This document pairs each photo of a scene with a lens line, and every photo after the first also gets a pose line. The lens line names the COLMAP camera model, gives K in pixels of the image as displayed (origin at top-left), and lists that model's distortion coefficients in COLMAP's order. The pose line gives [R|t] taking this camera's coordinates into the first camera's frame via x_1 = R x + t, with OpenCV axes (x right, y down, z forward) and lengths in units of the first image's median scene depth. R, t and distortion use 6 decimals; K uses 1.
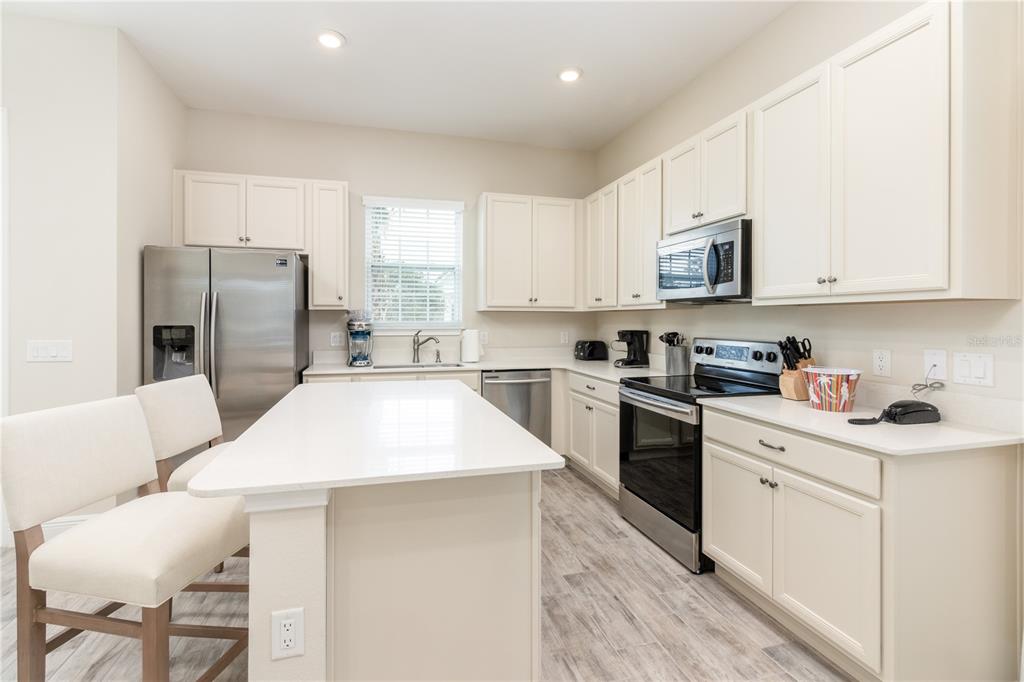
lens RADIAL K [[474.7, 0, 504.1], [0, 474.7, 315.7], [0, 0, 1]] dist [0.005664, 0.001506]
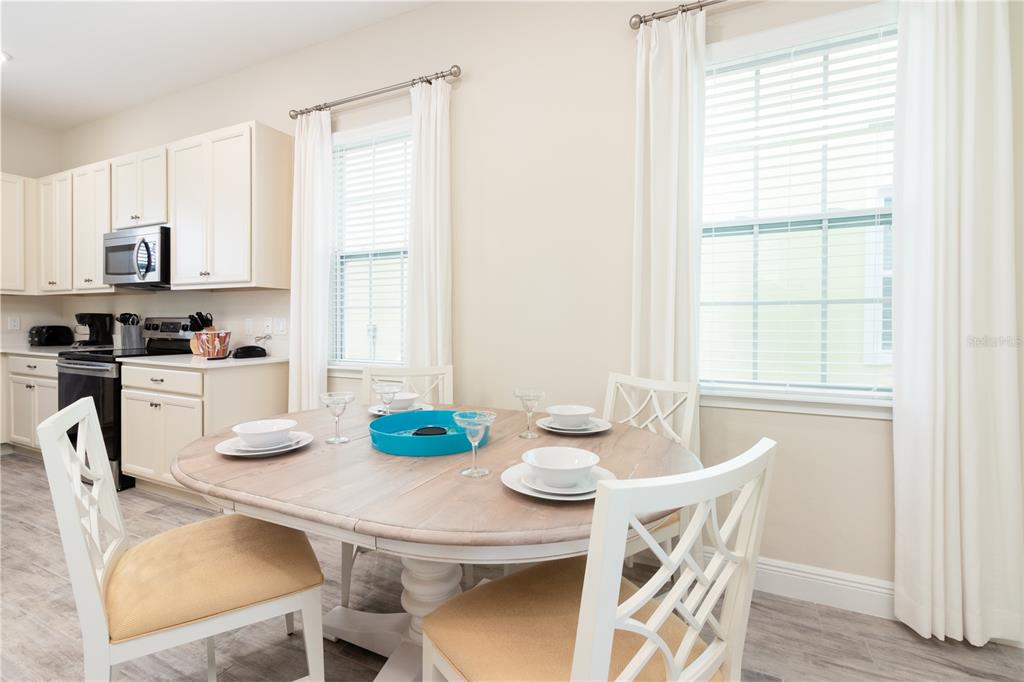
lens RADIAL K [[474.7, 0, 497.4], [0, 474.7, 325.5], [0, 0, 1]] dist [0.005664, 0.001506]
pose [[0.669686, -0.006198, 0.742618, 0.096319], [-0.009029, 0.999823, 0.016486, 0.038554], [-0.742589, -0.017745, 0.669512, -0.481033]]
